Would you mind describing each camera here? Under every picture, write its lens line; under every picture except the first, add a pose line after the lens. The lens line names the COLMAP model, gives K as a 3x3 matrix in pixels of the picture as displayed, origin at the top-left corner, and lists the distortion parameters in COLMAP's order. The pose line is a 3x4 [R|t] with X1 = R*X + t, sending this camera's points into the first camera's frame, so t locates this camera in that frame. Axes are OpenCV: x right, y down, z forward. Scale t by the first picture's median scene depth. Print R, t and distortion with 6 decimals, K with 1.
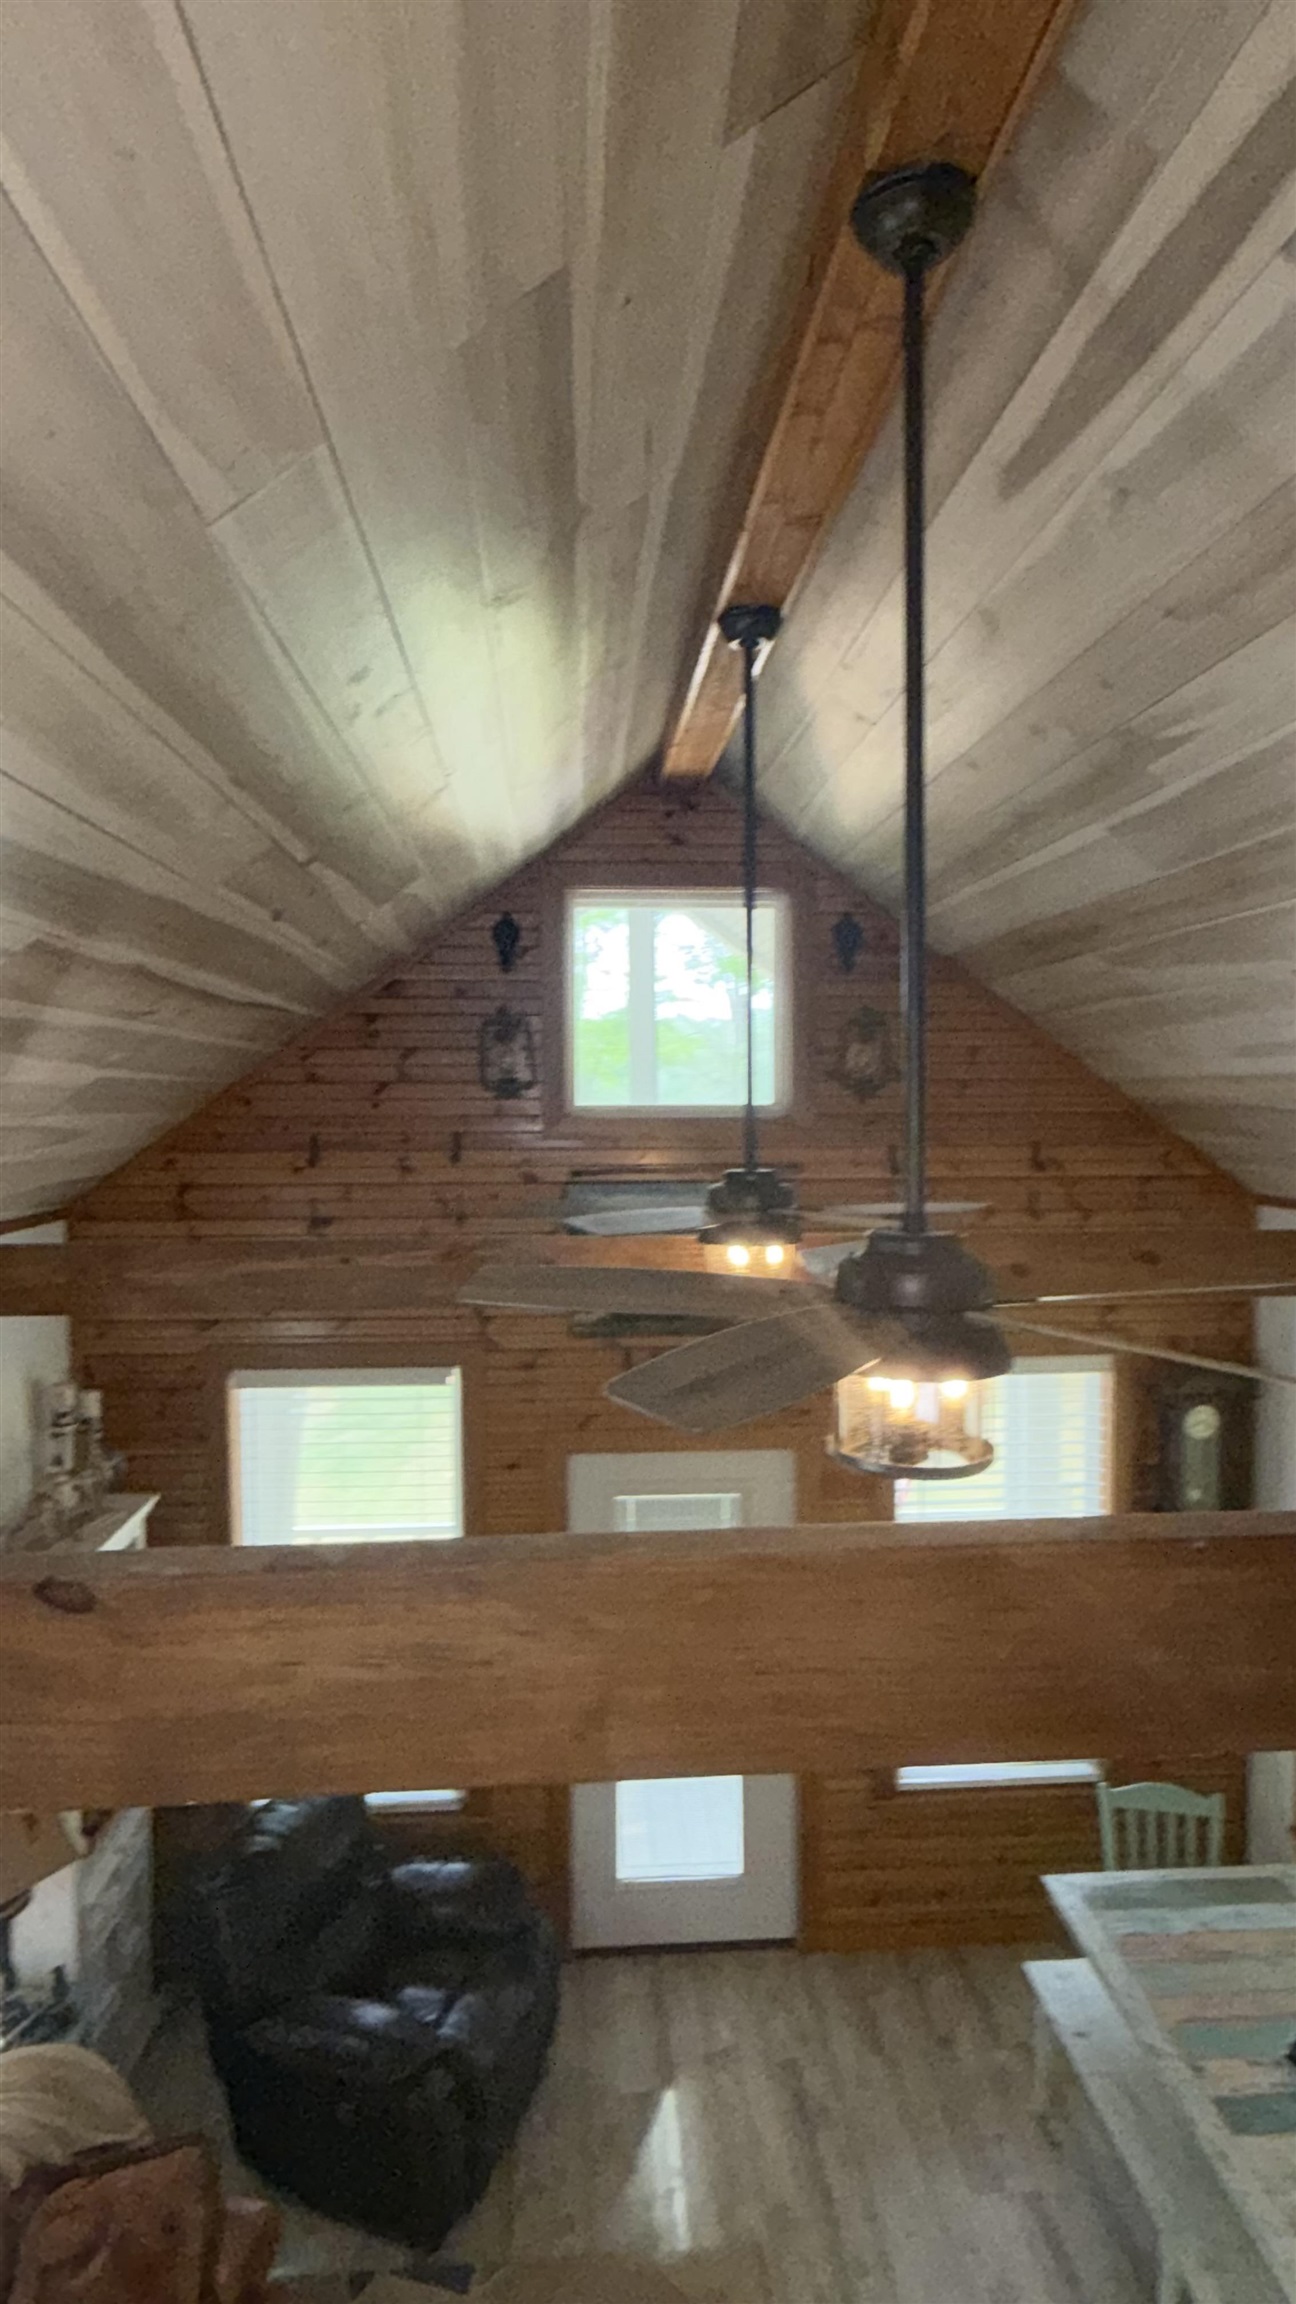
lens RADIAL K [[1318.5, 0, 653.5], [0, 1318.5, 1151.6], [0, 0, 1]] dist [0.001272, 0.002096]
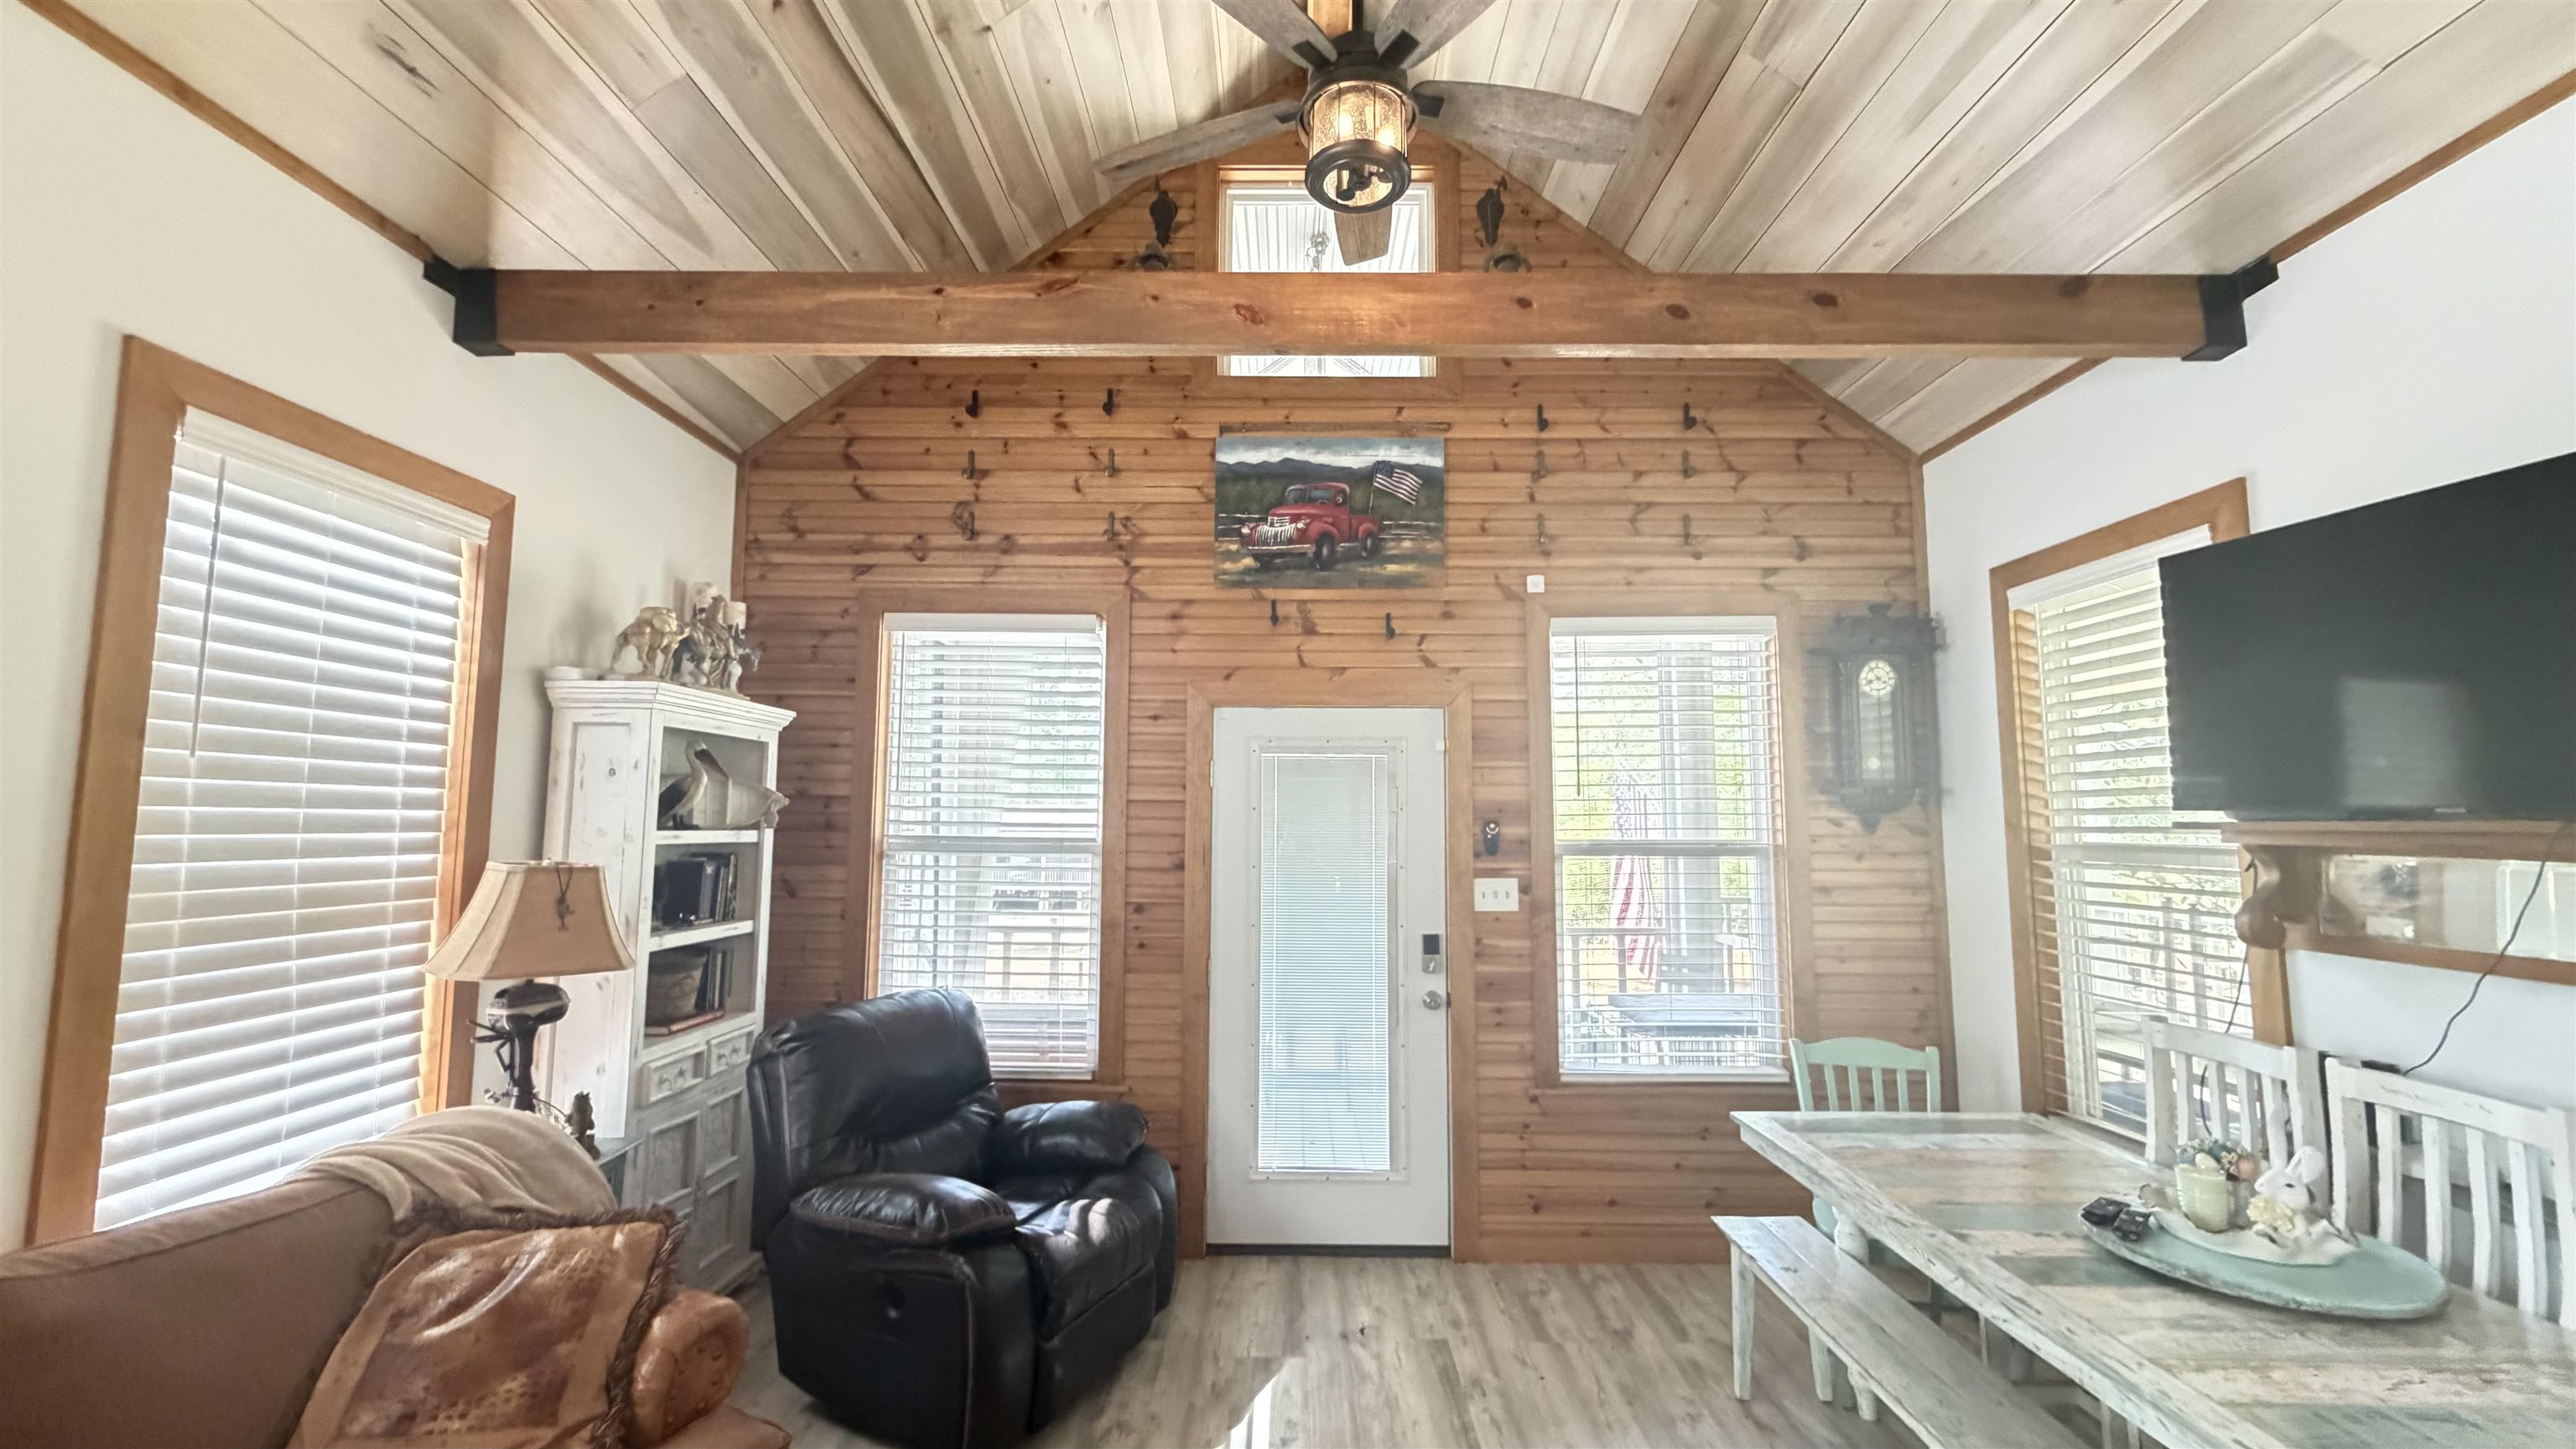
lens RADIAL K [[1025.6, 0, 1288.0], [0, 1025.6, 724.5], [0, 0, 1]] dist [0.000071, 0.000045]
pose [[0.997141, 0.002887, -0.075503, 0.051127], [-0.013511, 0.989977, -0.140583, 0.358585], [0.074341, 0.141201, 0.987186, 0.254647]]
